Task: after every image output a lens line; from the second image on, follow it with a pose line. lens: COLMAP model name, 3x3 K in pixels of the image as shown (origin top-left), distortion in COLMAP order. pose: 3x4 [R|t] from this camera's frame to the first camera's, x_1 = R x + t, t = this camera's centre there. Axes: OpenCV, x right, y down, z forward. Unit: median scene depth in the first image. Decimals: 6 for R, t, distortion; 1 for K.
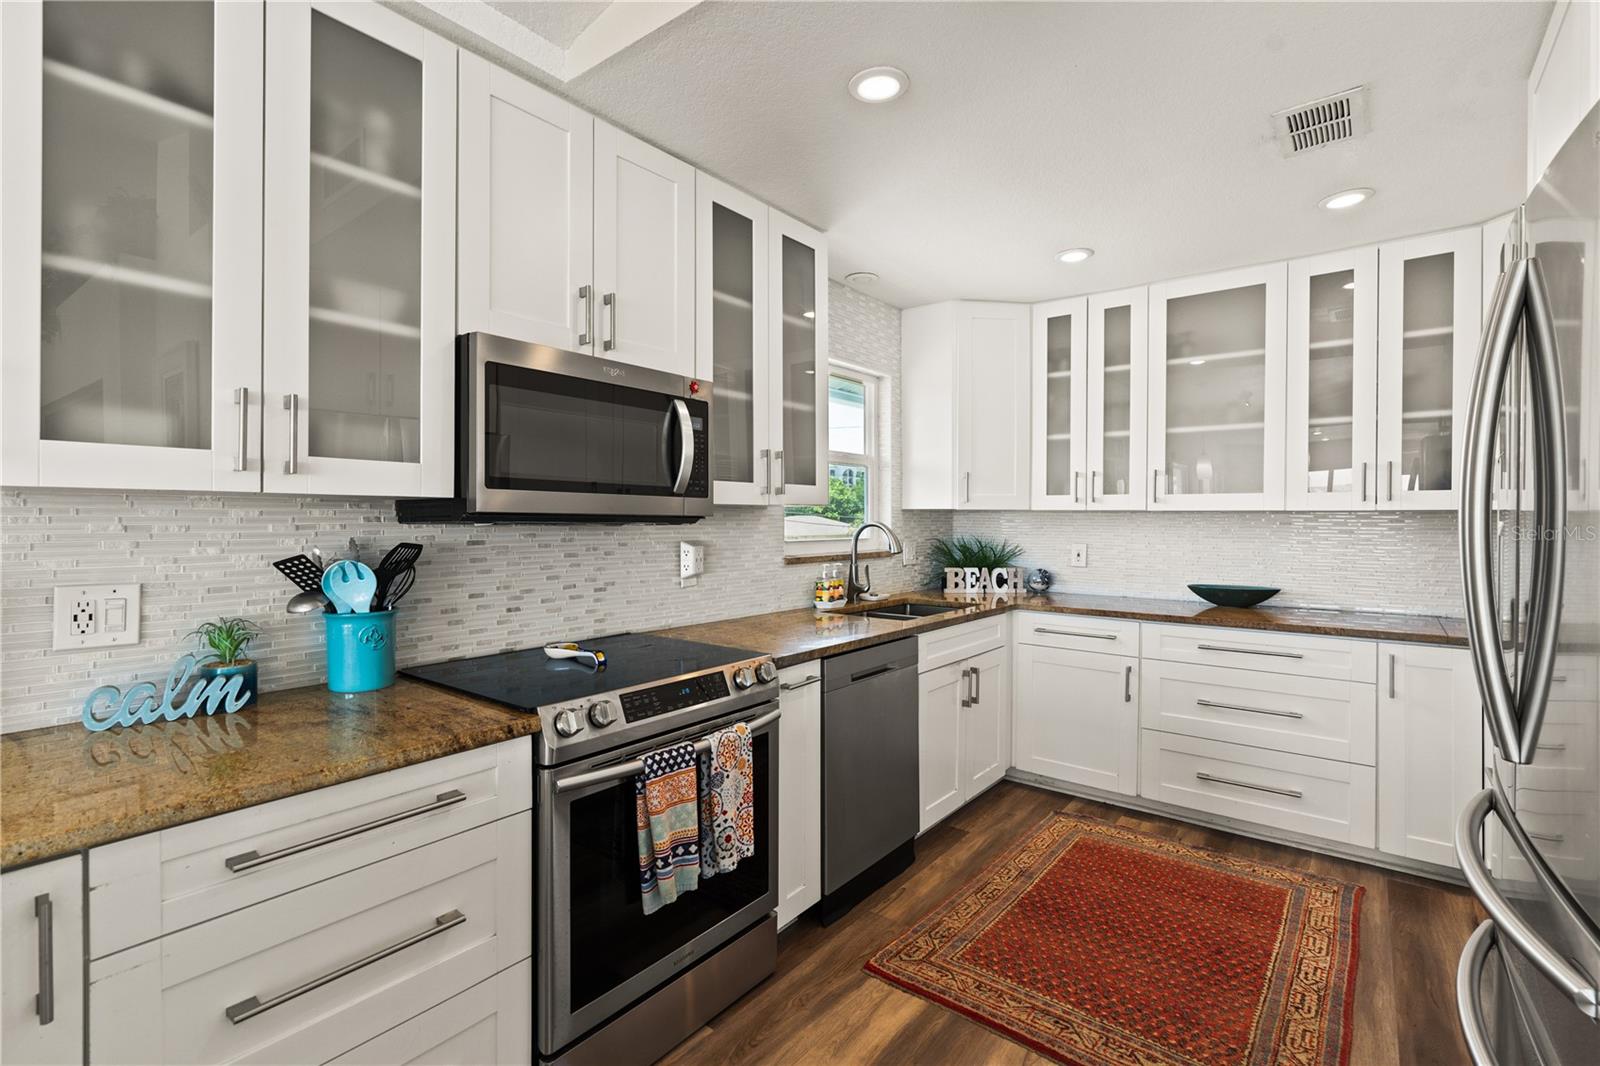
lens RADIAL K [[734.3, 0, 802.3], [0, 734.3, 518.8], [0, 0, 1]] dist [-0.000064, 0.000376]
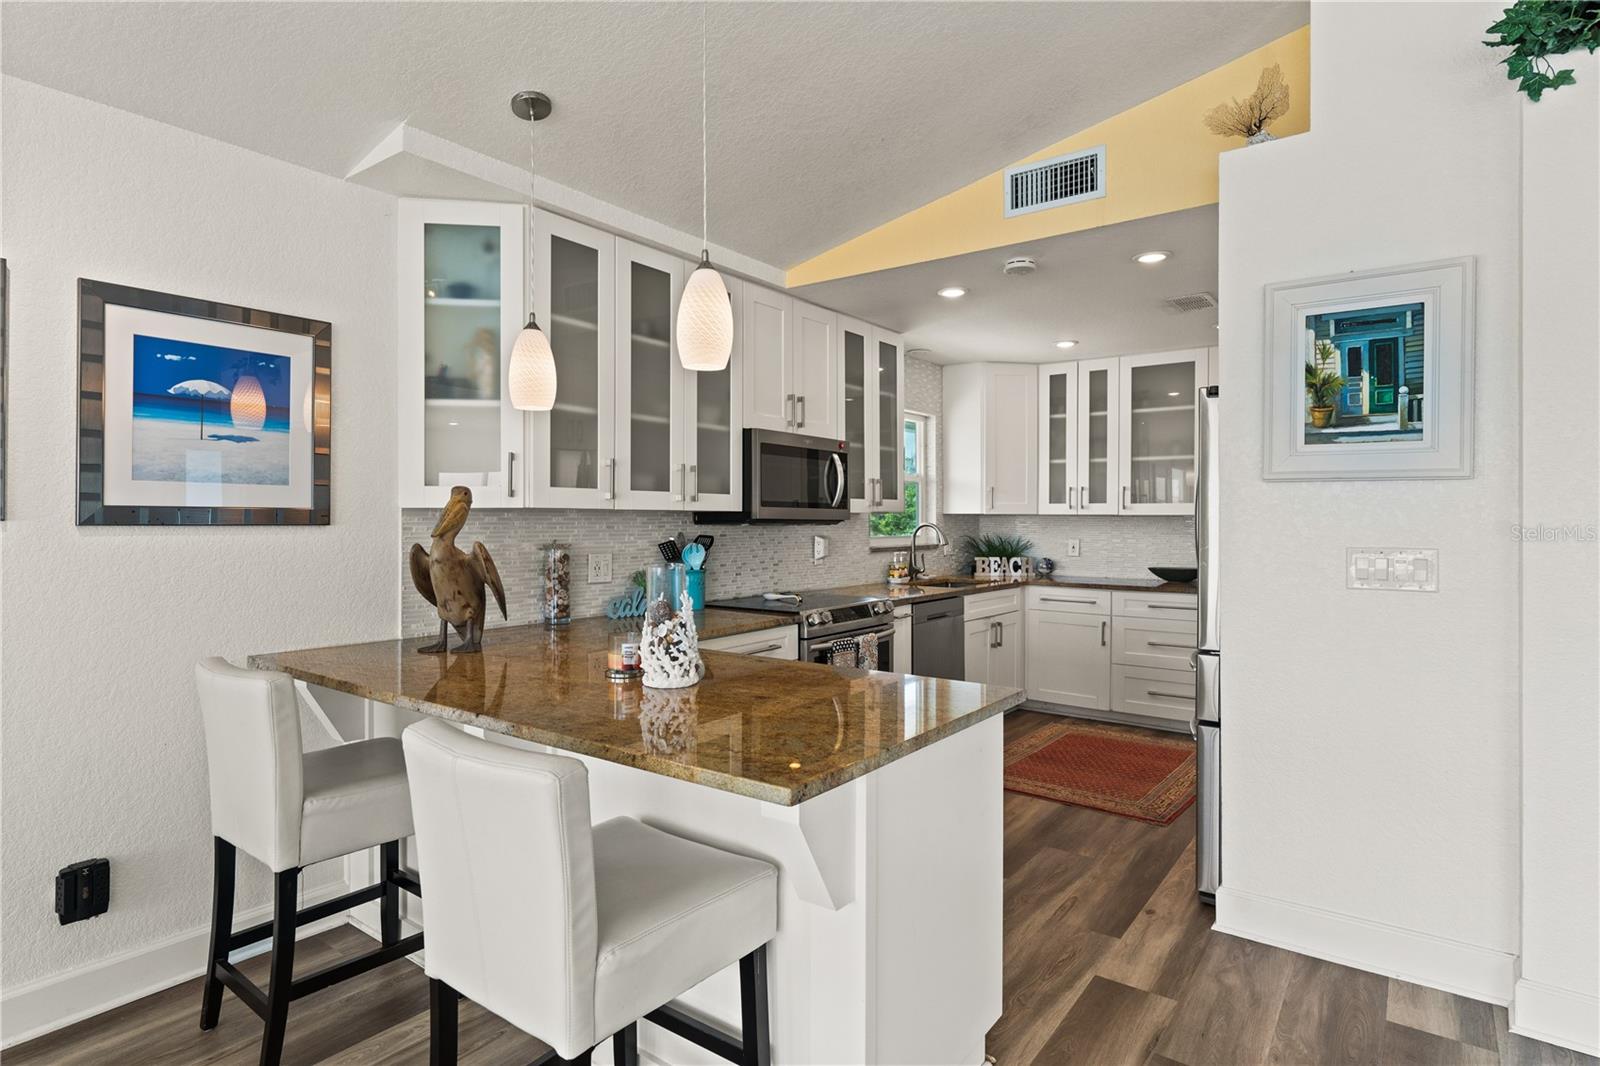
lens RADIAL K [[850.5, 0, 799.7], [0, 850.5, 522.1], [0, 0, 1]] dist [-0.000540, -0.000153]
pose [[0.999816, -0.001974, 0.019062, -0.190381], [0.001924, 0.999995, 0.002638, -0.002817], [-0.019067, -0.002600, 0.999815, -0.671355]]
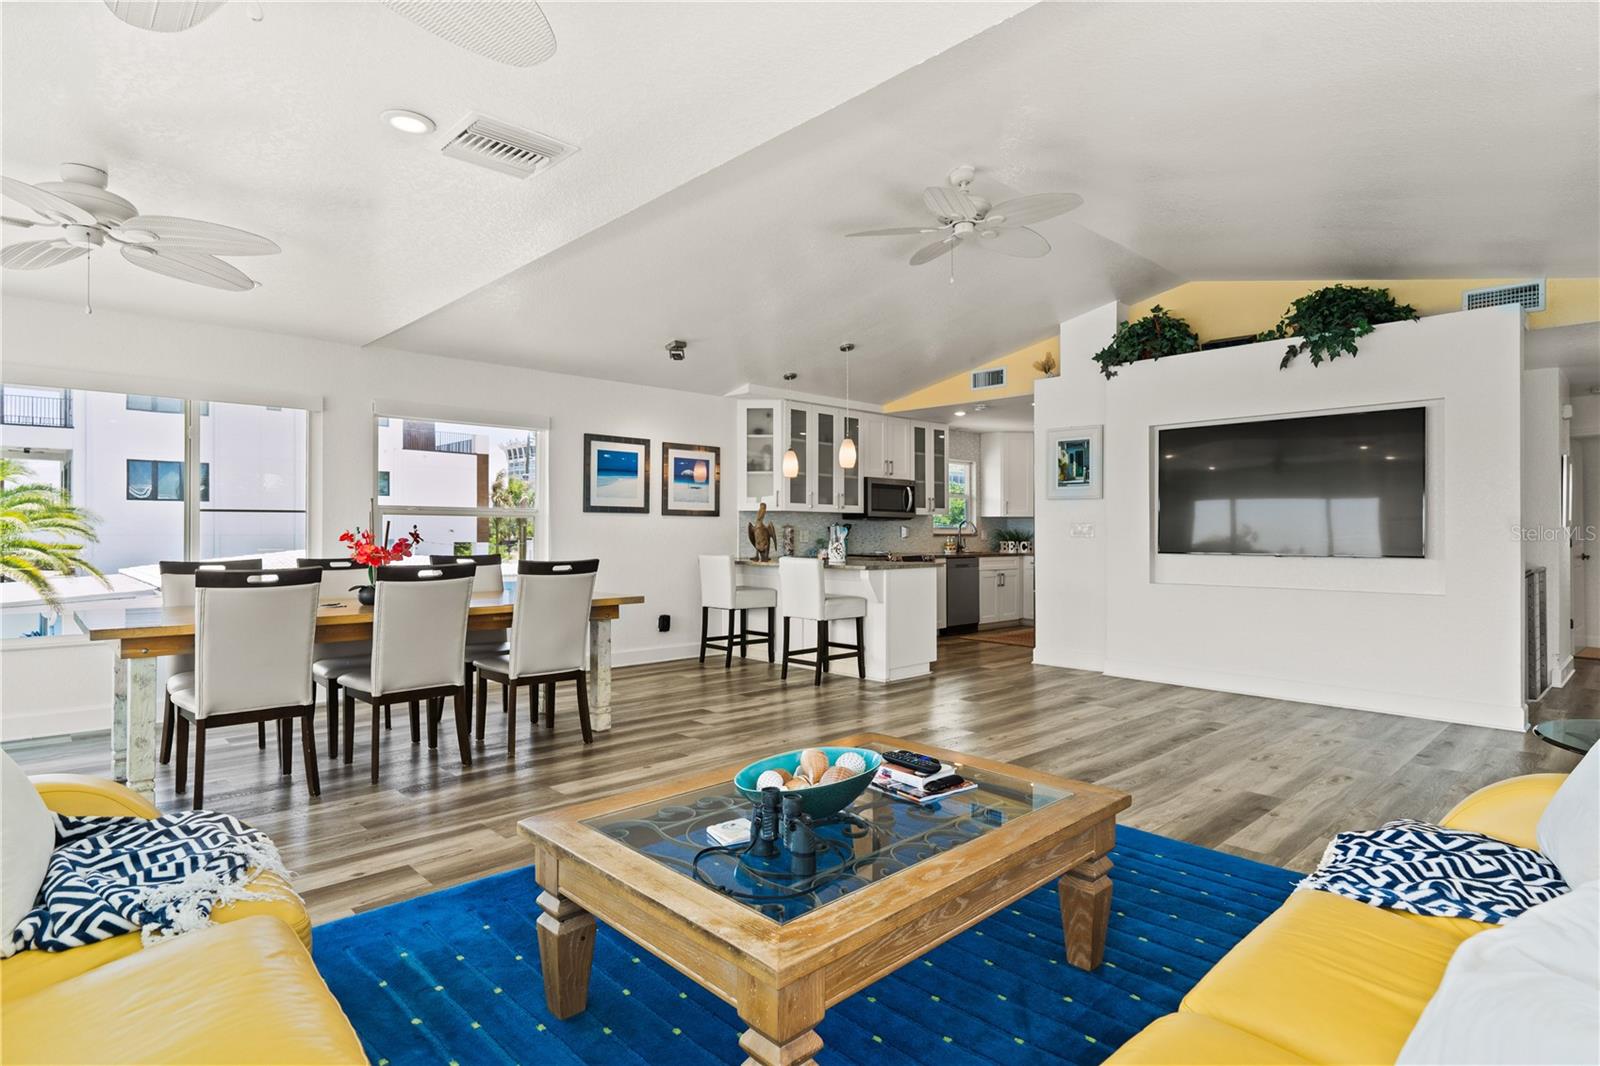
lens RADIAL K [[839.3, 0, 800.0], [0, 839.3, 533.0], [0, 0, 1]] dist [0.000533, 0.000006]
pose [[0.988939, -0.000934, -0.148317, -0.050805], [0.000816, 0.999999, -0.000855, 0.051098], [0.148318, 0.000724, 0.988939, -2.177509]]
